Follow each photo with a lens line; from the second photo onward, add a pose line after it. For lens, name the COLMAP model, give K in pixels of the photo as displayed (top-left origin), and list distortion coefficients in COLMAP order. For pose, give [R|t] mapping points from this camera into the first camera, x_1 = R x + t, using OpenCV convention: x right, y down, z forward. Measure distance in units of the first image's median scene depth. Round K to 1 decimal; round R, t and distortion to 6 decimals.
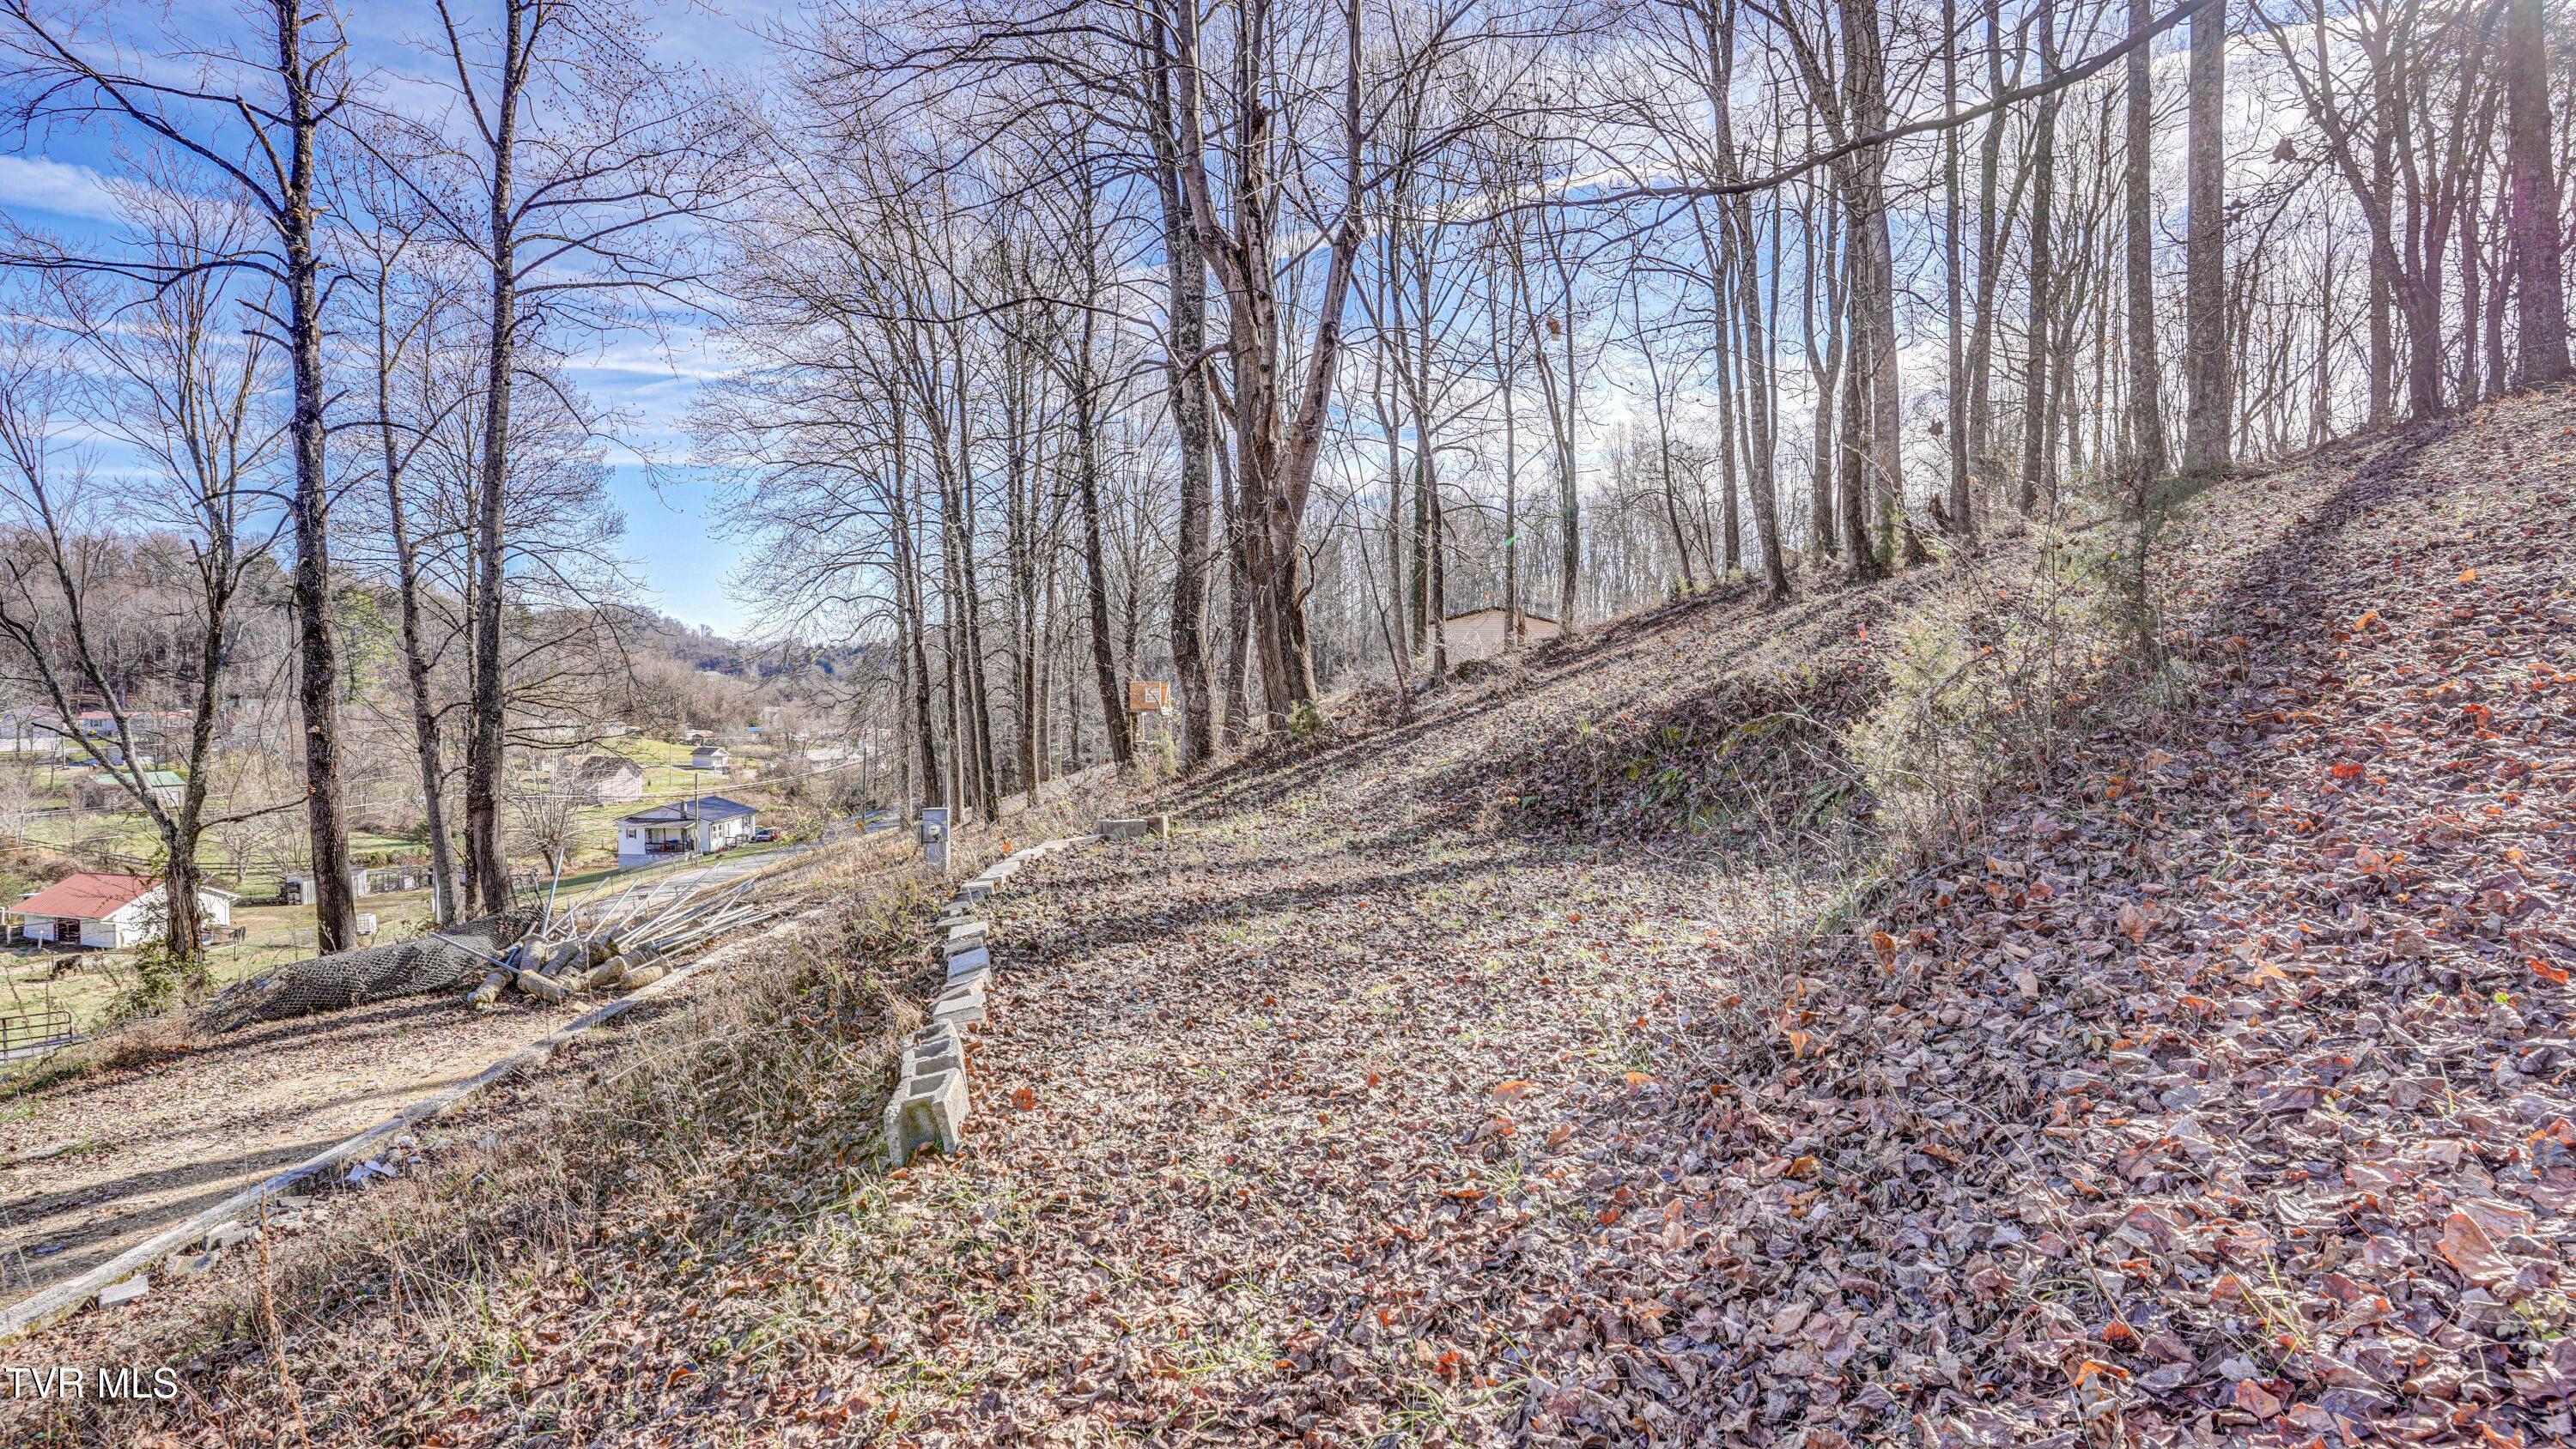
lens RADIAL K [[1322.9, 0, 1292.2], [0, 1322.9, 724.4], [0, 0, 1]] dist [0.007207, 0.004038]
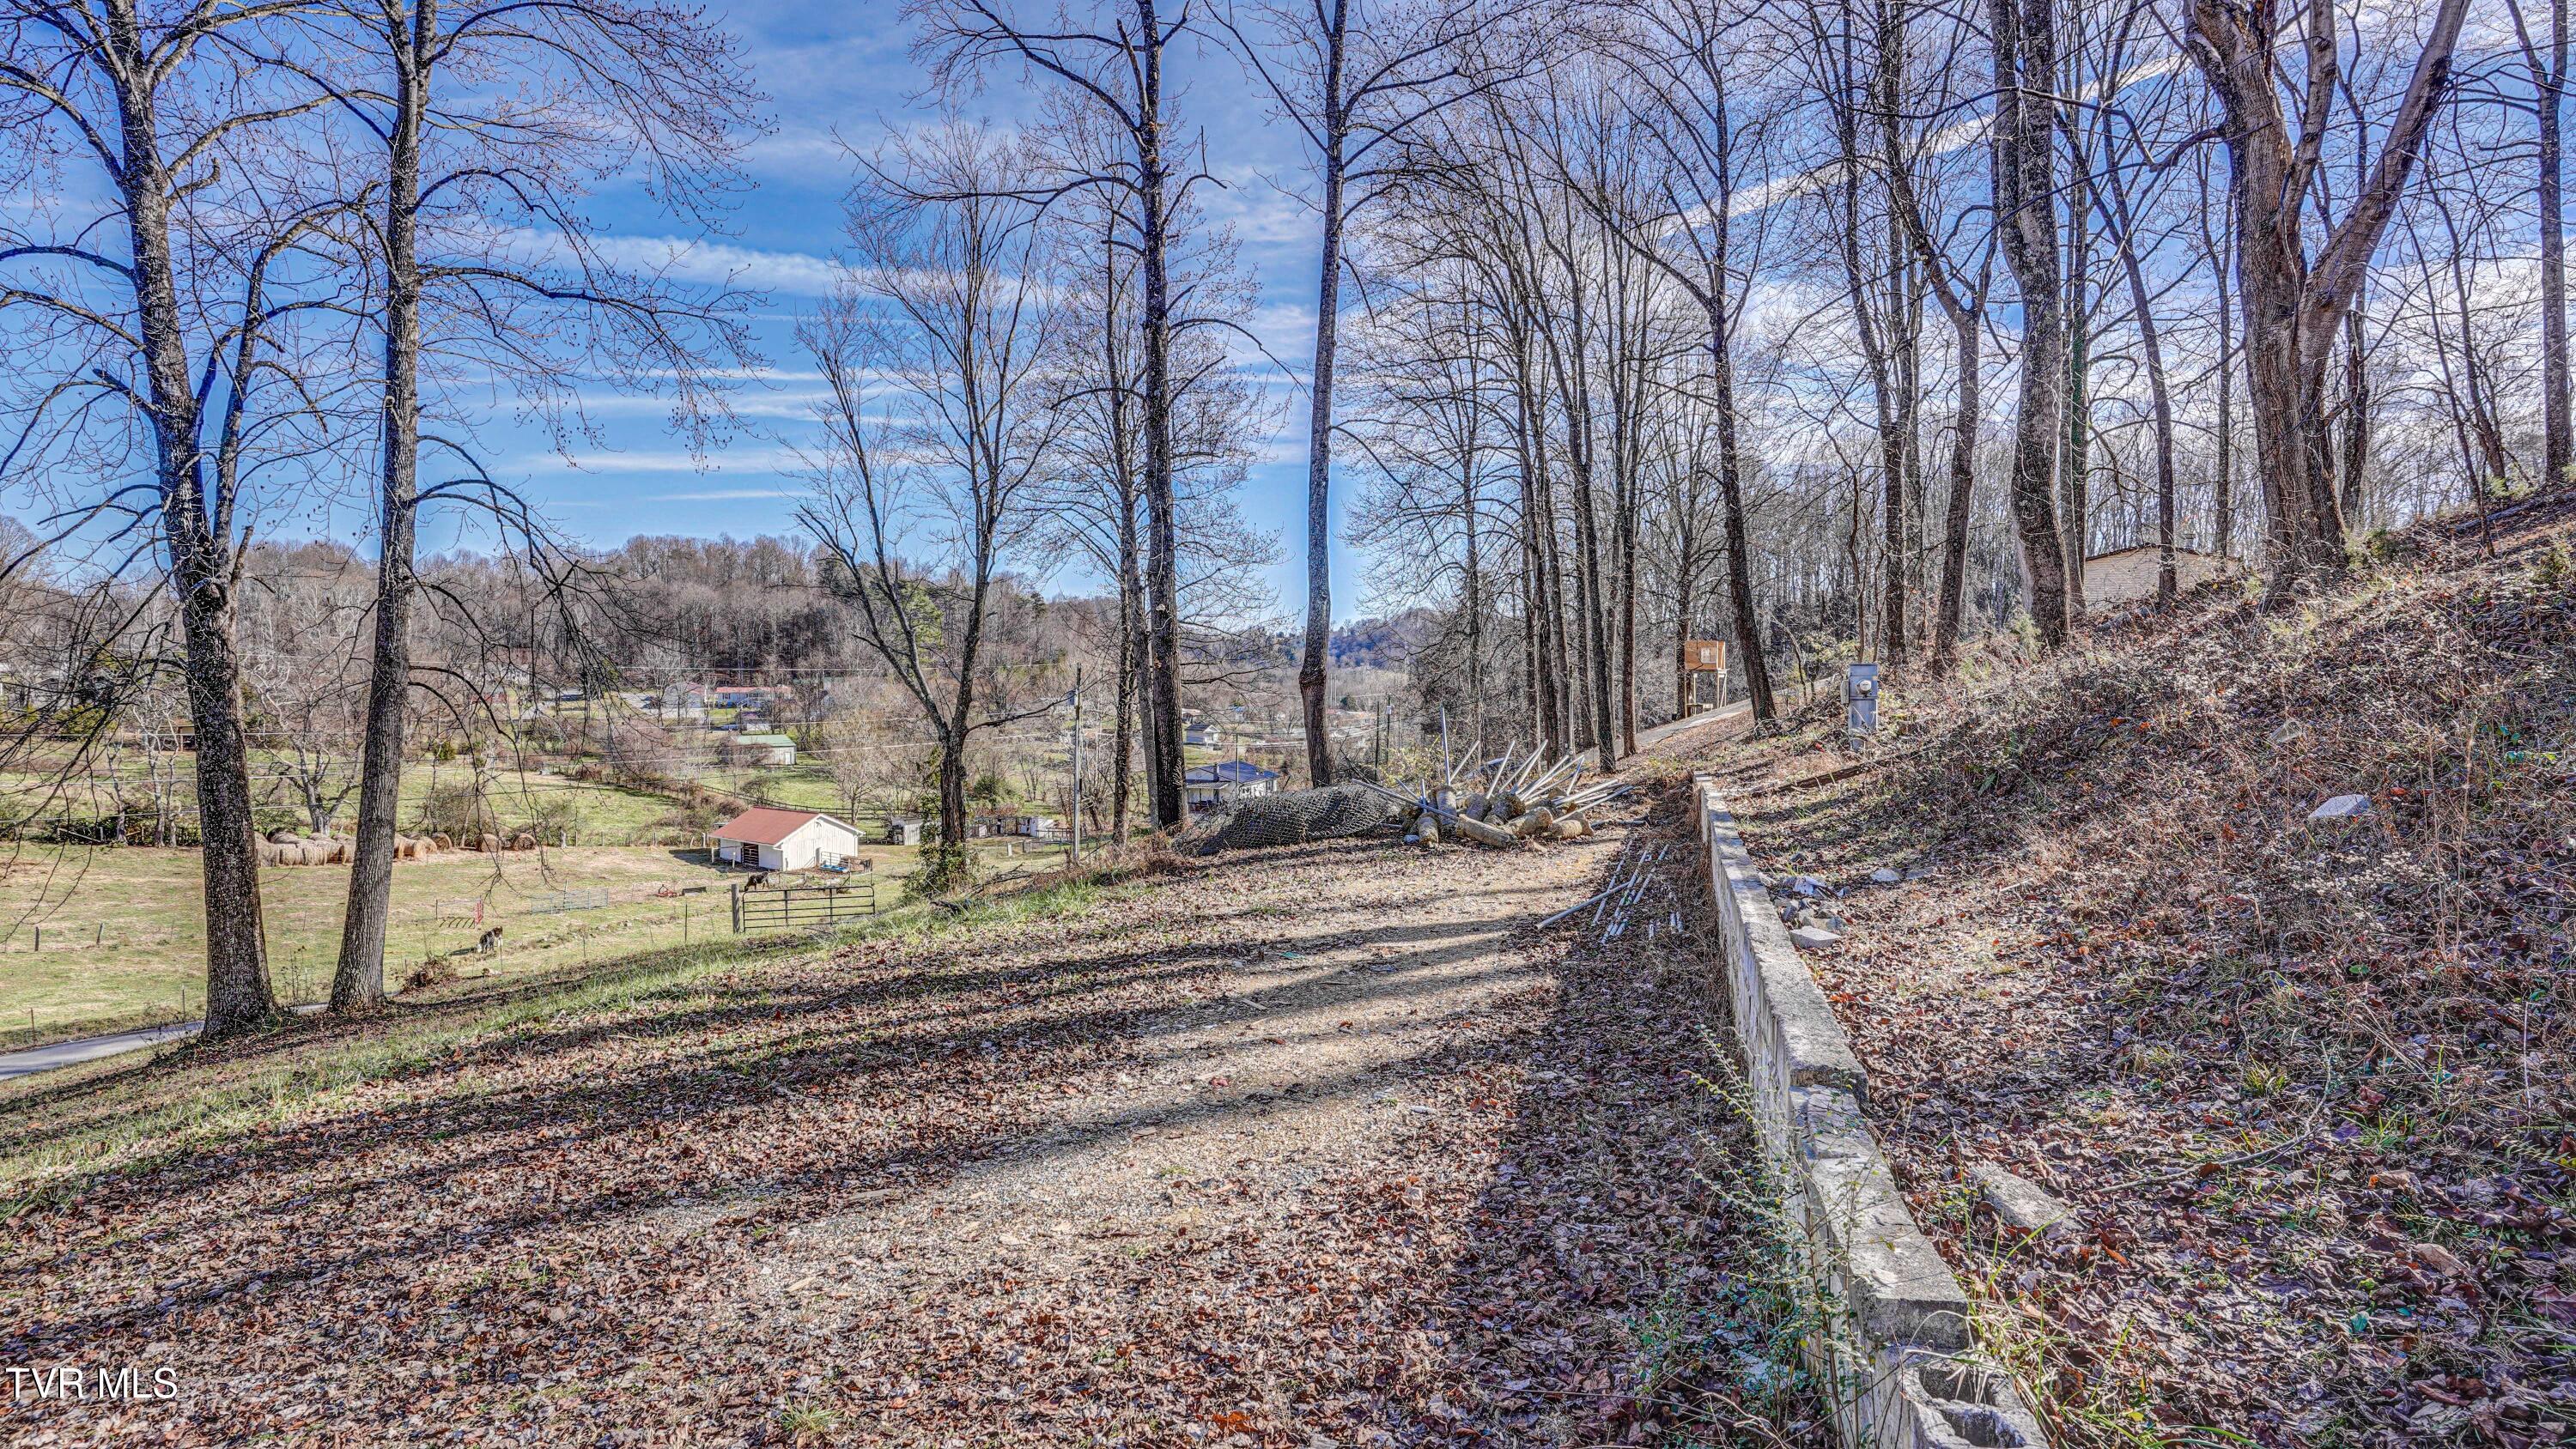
lens RADIAL K [[1322.9, 0, 1269.9], [0, 1322.9, 716.3], [0, 0, 1]] dist [0.007207, 0.004038]
pose [[0.956826, 0.011202, -0.290447, -0.280945], [-0.015671, 0.999792, -0.013067, 0.083520], [0.290240, 0.017054, 0.956802, 0.015209]]
